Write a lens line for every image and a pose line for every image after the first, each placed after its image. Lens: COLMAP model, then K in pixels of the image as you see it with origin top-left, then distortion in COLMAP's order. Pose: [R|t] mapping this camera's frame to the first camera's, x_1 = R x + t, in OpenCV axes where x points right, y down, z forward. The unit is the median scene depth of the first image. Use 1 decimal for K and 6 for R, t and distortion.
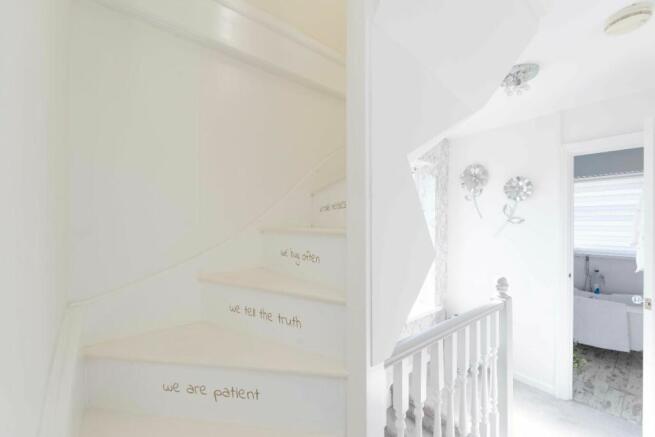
lens RADIAL K [[261.4, 0, 324.4], [0, 261.4, 222.2], [0, 0, 1]] dist [-0.006653, -0.000002]
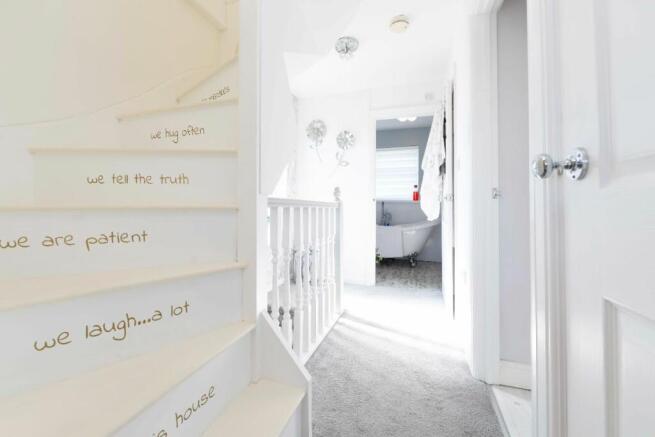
lens RADIAL K [[274.0, 0, 327.3], [0, 274.0, 208.0], [0, 0, 1]] dist [-0.007697, -0.000196]
pose [[0.832605, 0.013210, 0.553710, -0.113705], [-0.004454, 0.999843, -0.017156, 0.252404], [-0.553850, 0.011818, 0.832533, -0.123330]]
